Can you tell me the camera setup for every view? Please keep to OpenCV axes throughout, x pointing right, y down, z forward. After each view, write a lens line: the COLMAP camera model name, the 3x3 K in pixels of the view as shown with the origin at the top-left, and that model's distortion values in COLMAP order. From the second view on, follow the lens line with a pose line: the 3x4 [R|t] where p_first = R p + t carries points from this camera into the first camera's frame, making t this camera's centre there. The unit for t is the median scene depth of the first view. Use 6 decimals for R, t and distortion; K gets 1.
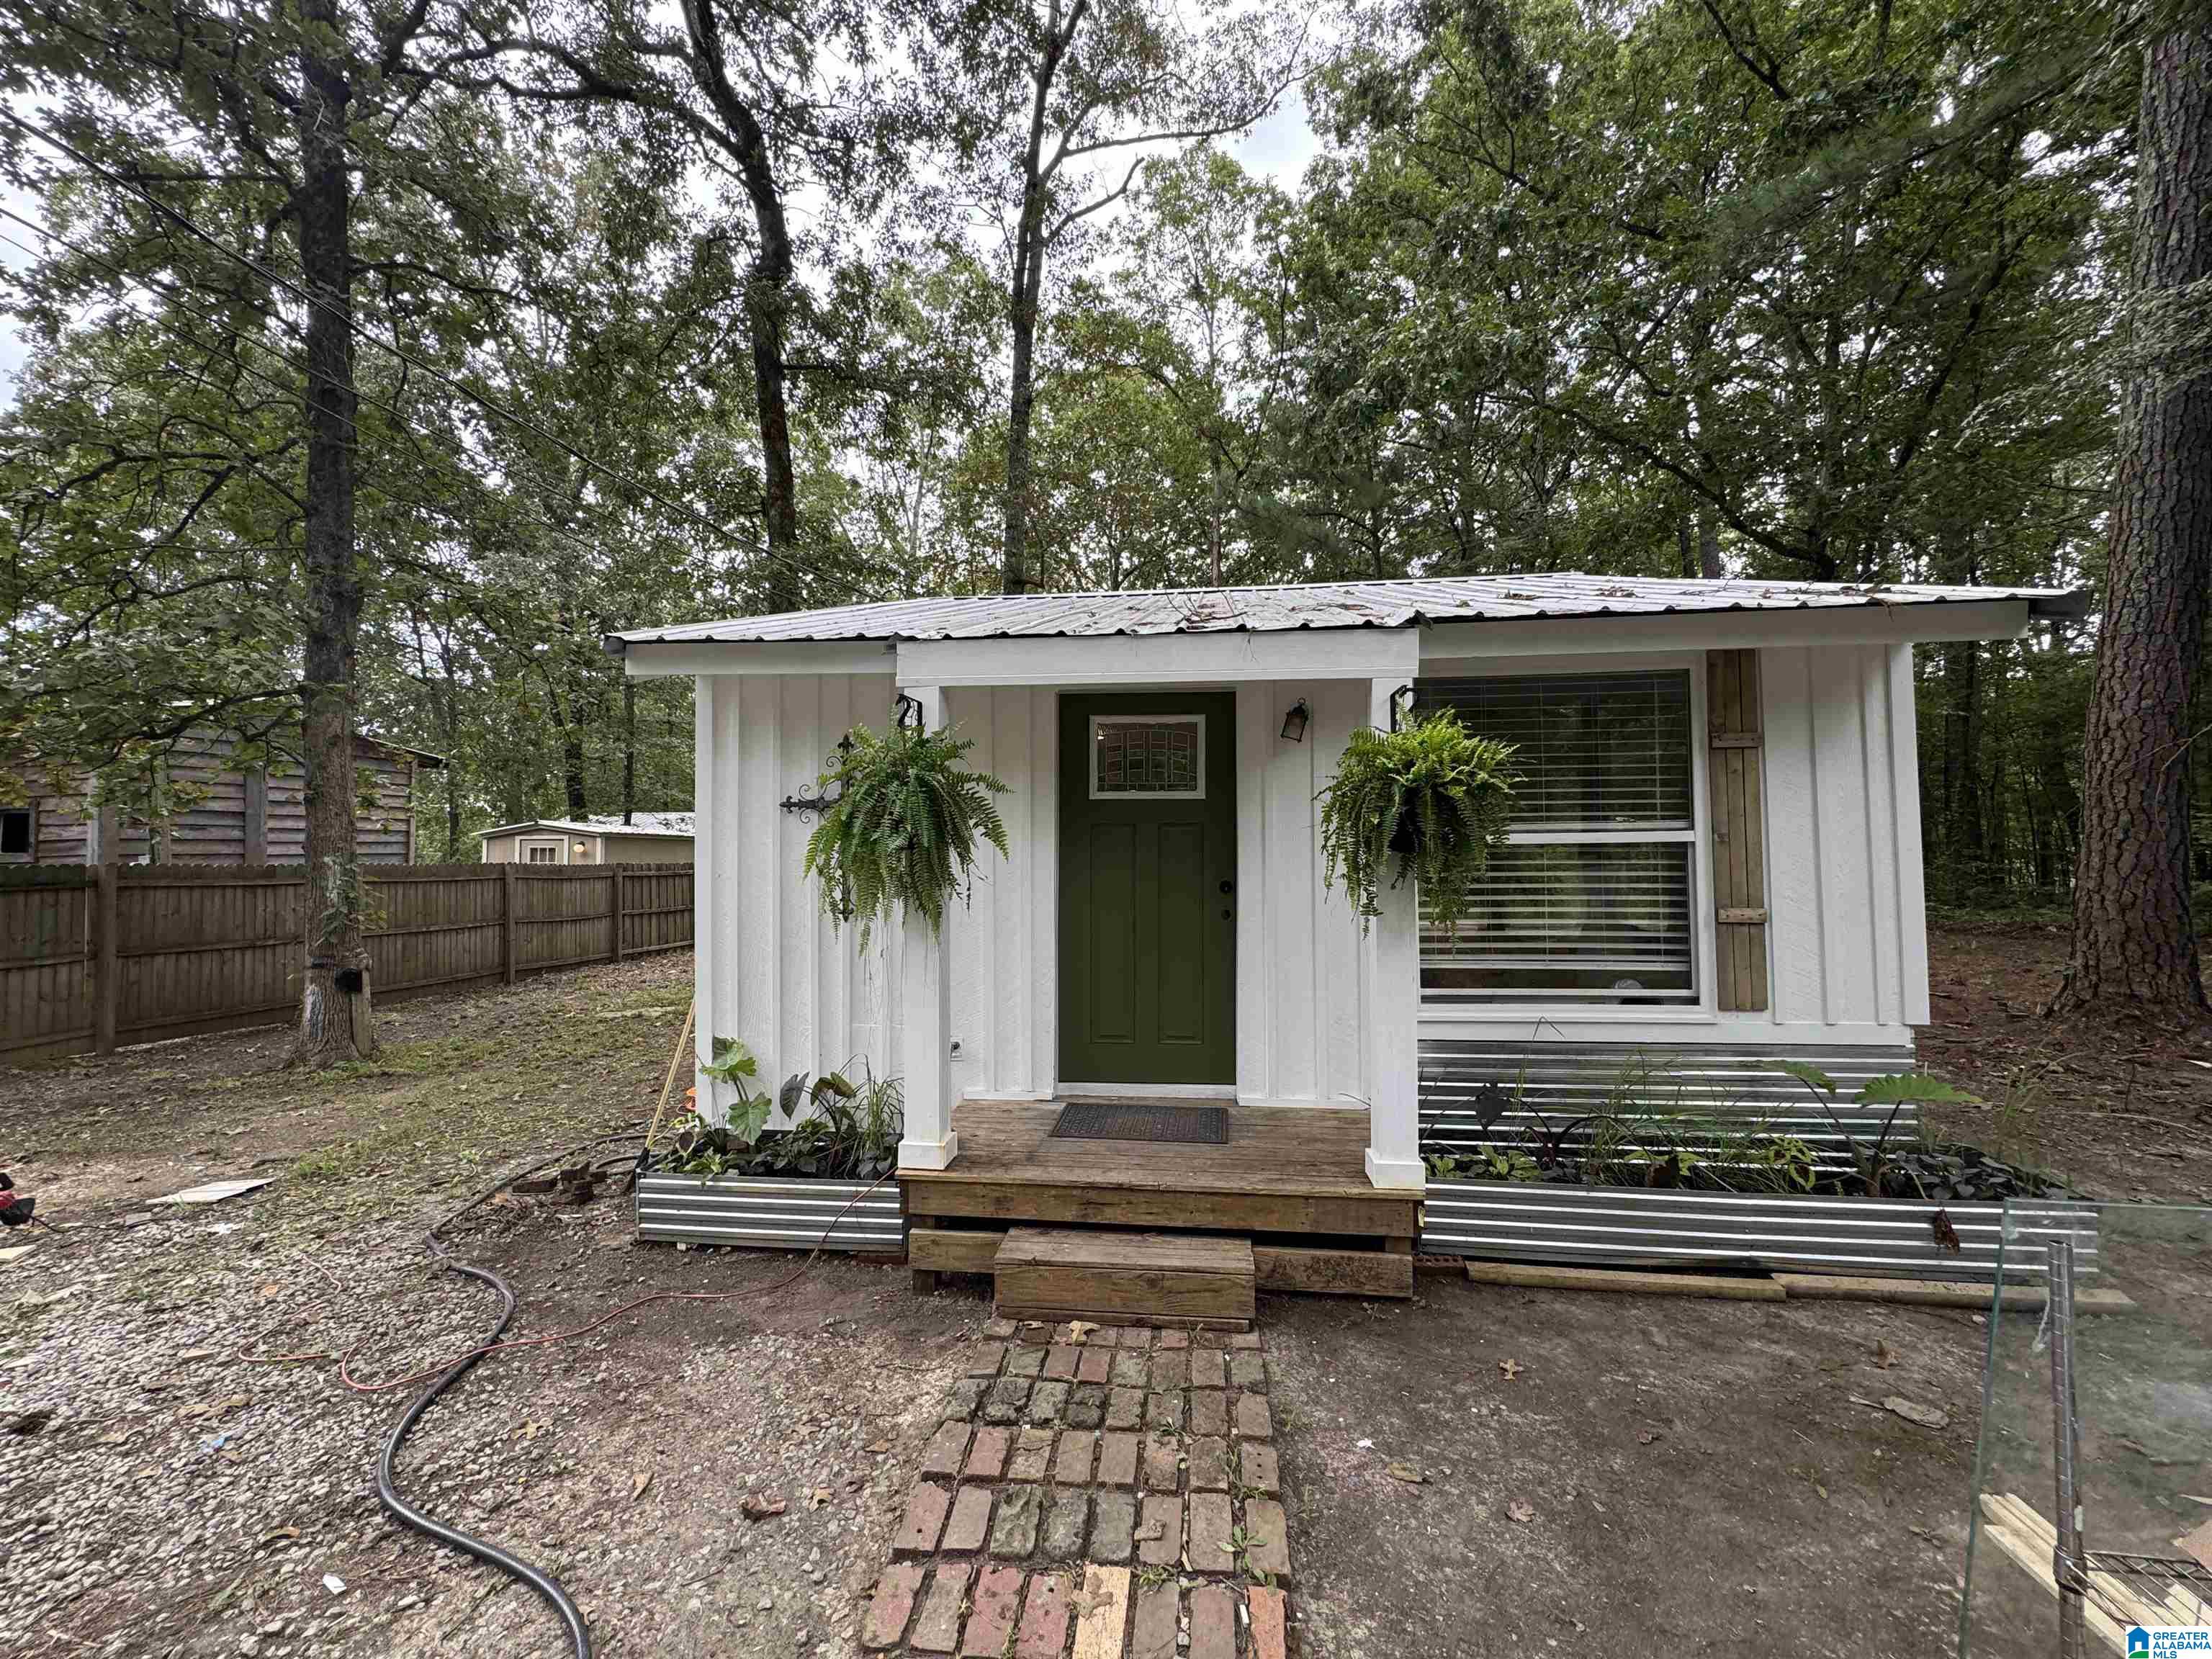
lens RADIAL K [[875.0, 0, 1099.6], [0, 875.0, 833.4], [0, 0, 1]] dist [-0.001941, 0.000300]
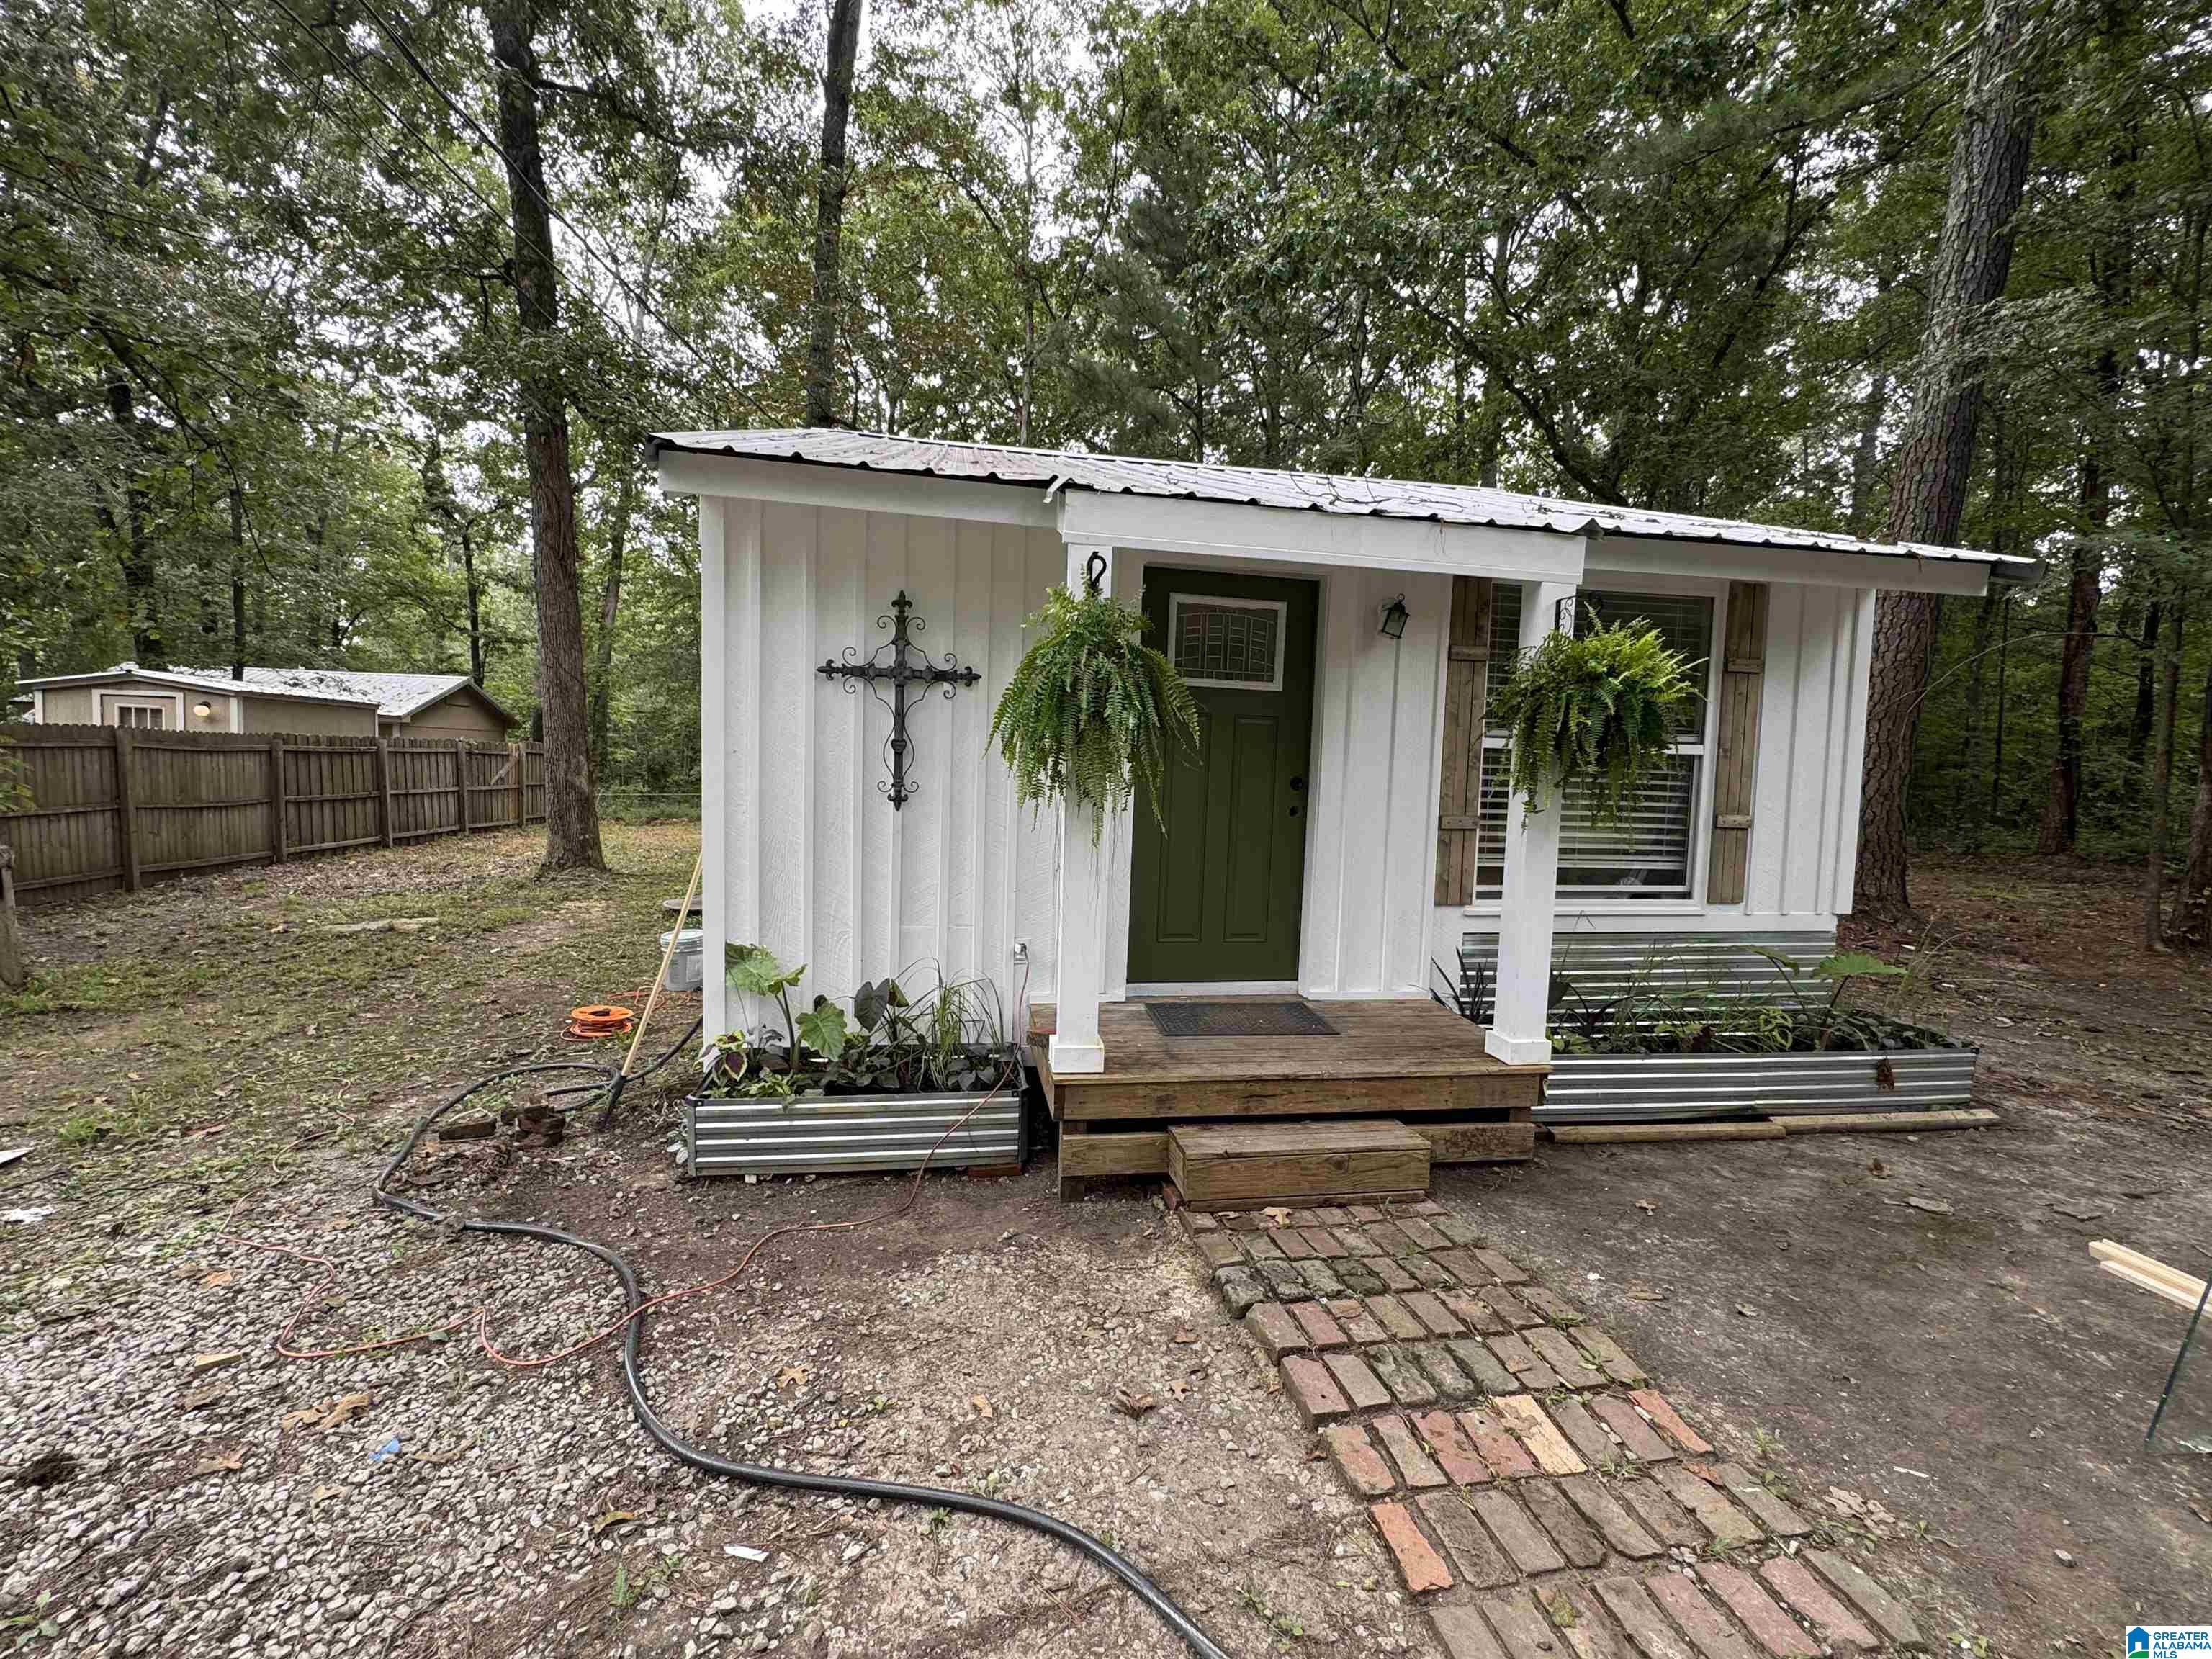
lens RADIAL K [[954.1, 0, 1093.7], [0, 954.1, 831.8], [0, 0, 1]] dist [-0.002159, 0.000025]
pose [[0.959607, 0.015578, 0.280911, -0.402059], [-0.045213, 0.994027, 0.099325, 0.021124], [-0.277686, -0.108013, 0.954580, 0.040905]]
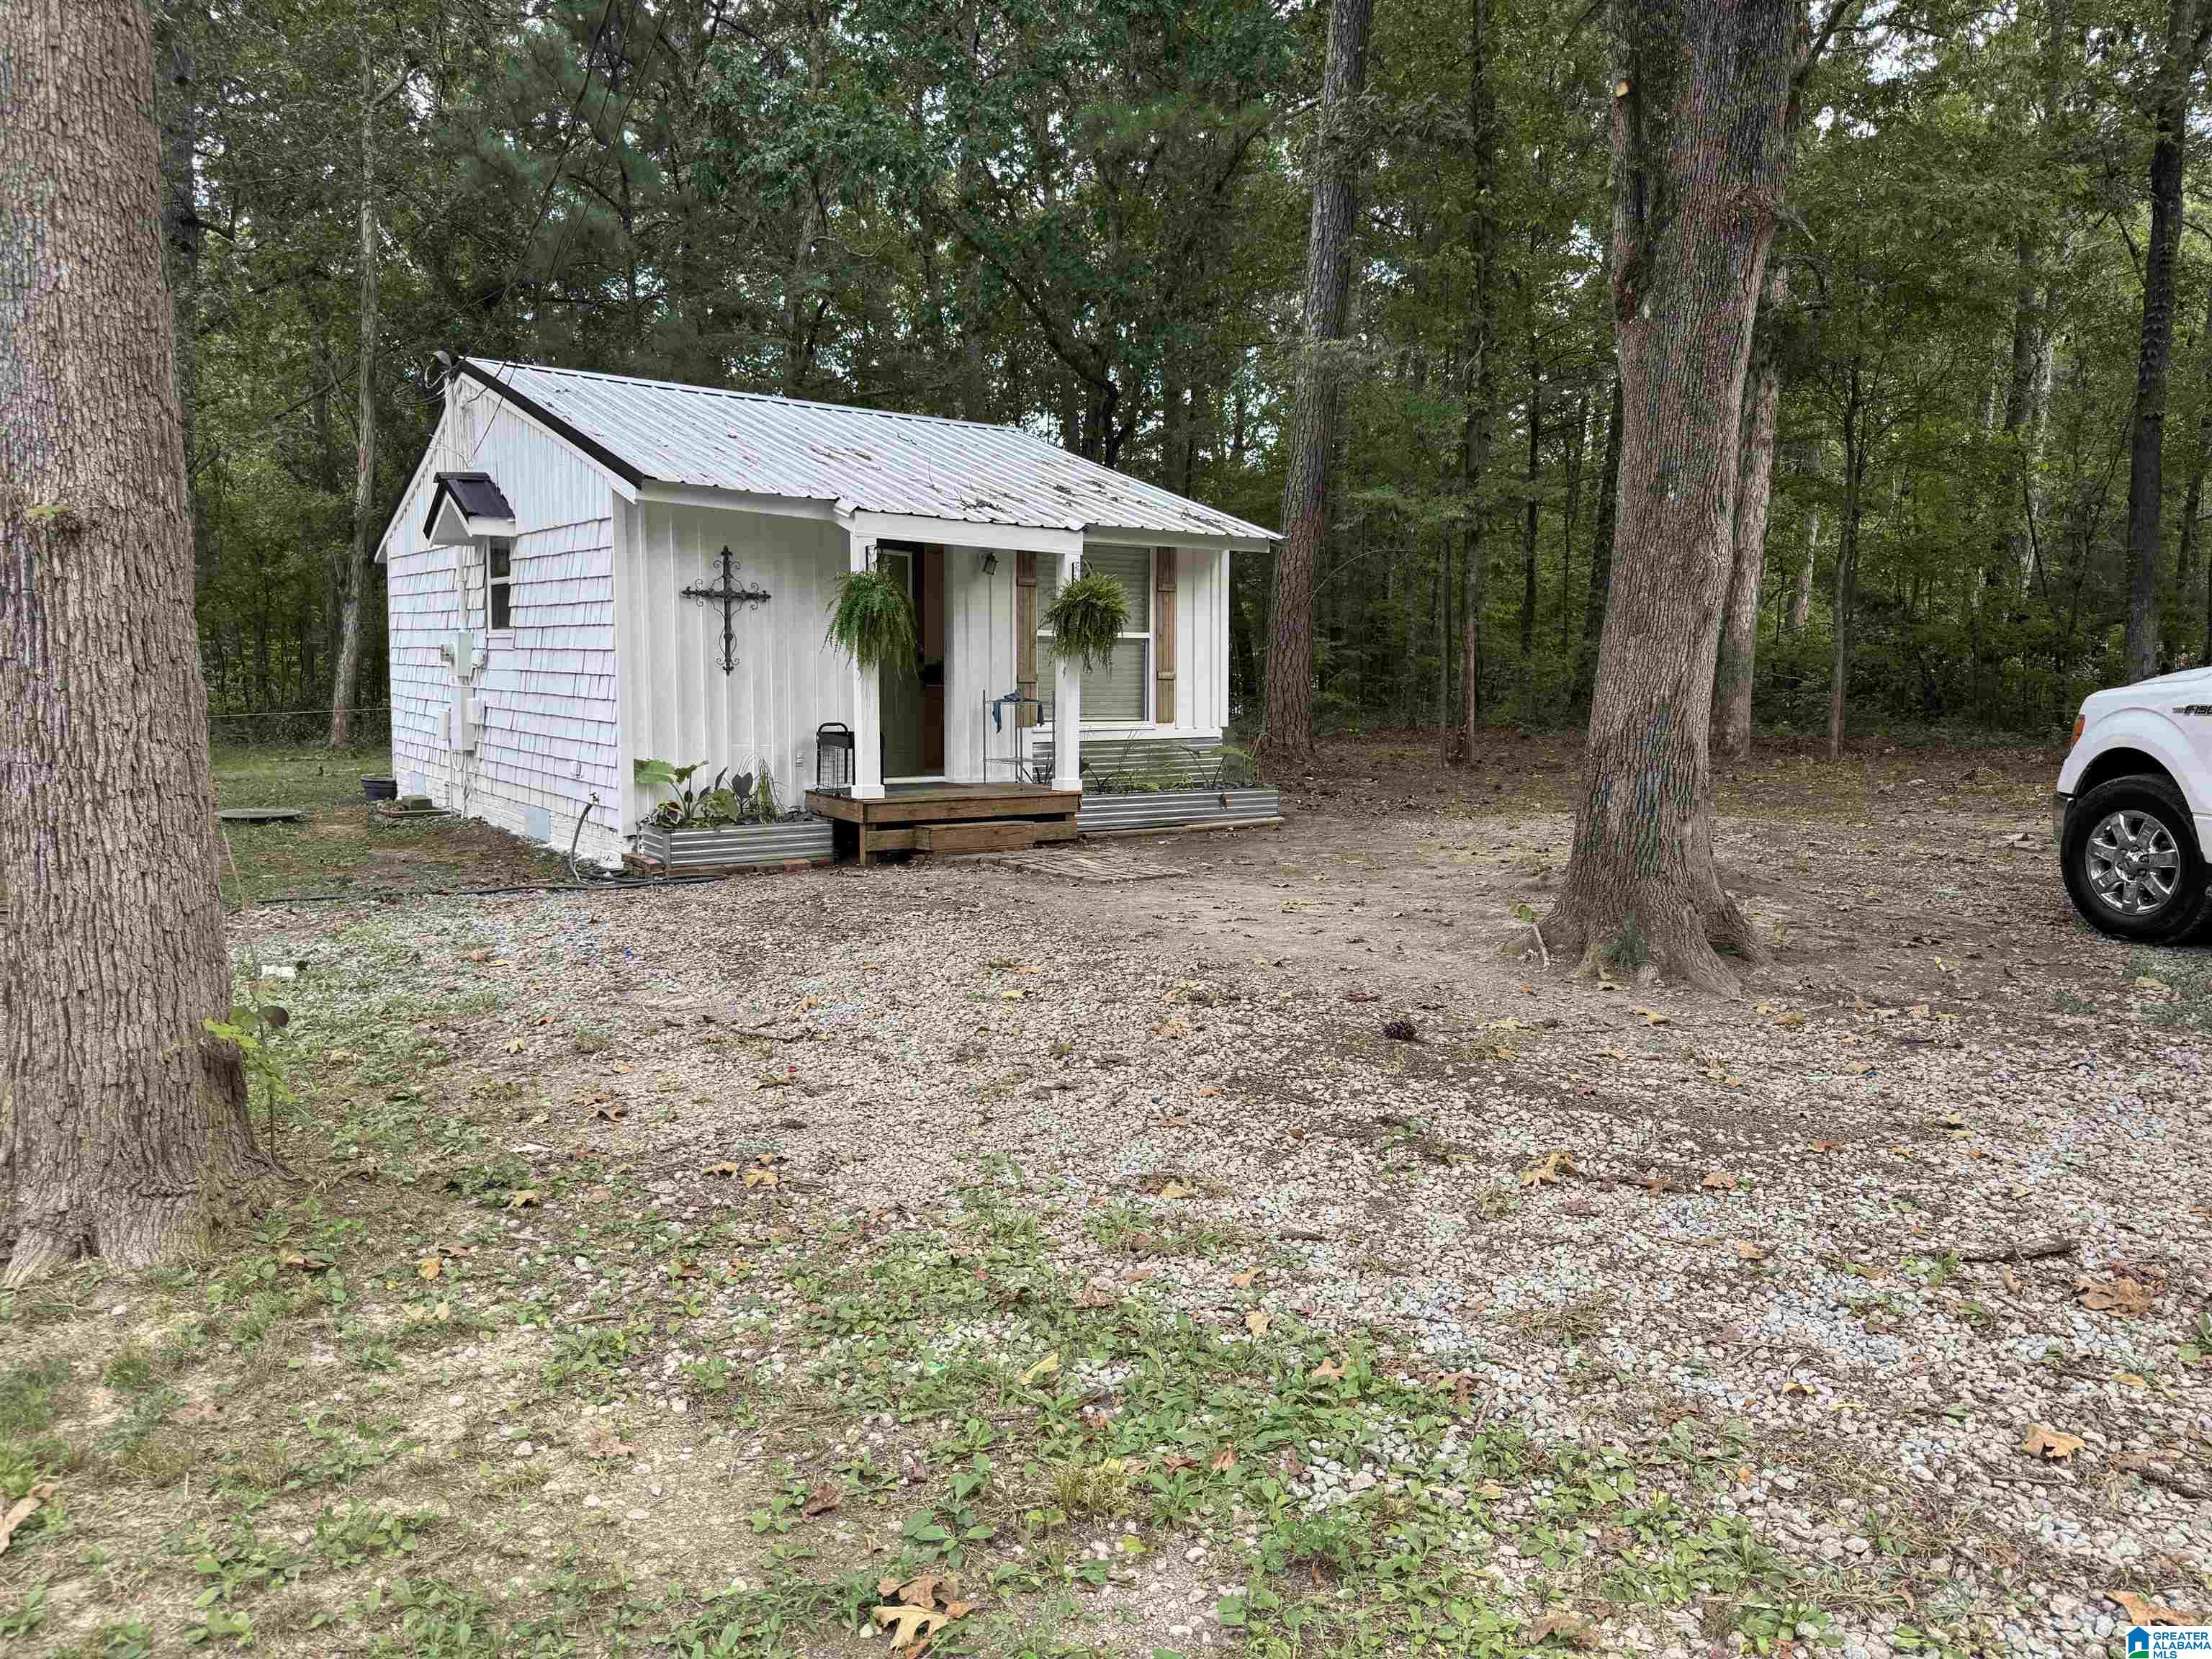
lens RADIAL K [[1485.6, 0, 1116.8], [0, 1485.6, 836.1], [0, 0, 1]] dist [0.010308, 0.000348]
pose [[0.719301, -0.059803, 0.692119, -1.706656], [-0.025952, 0.993279, 0.112797, 0.076075], [-0.694213, -0.099097, 0.712915, -1.375750]]
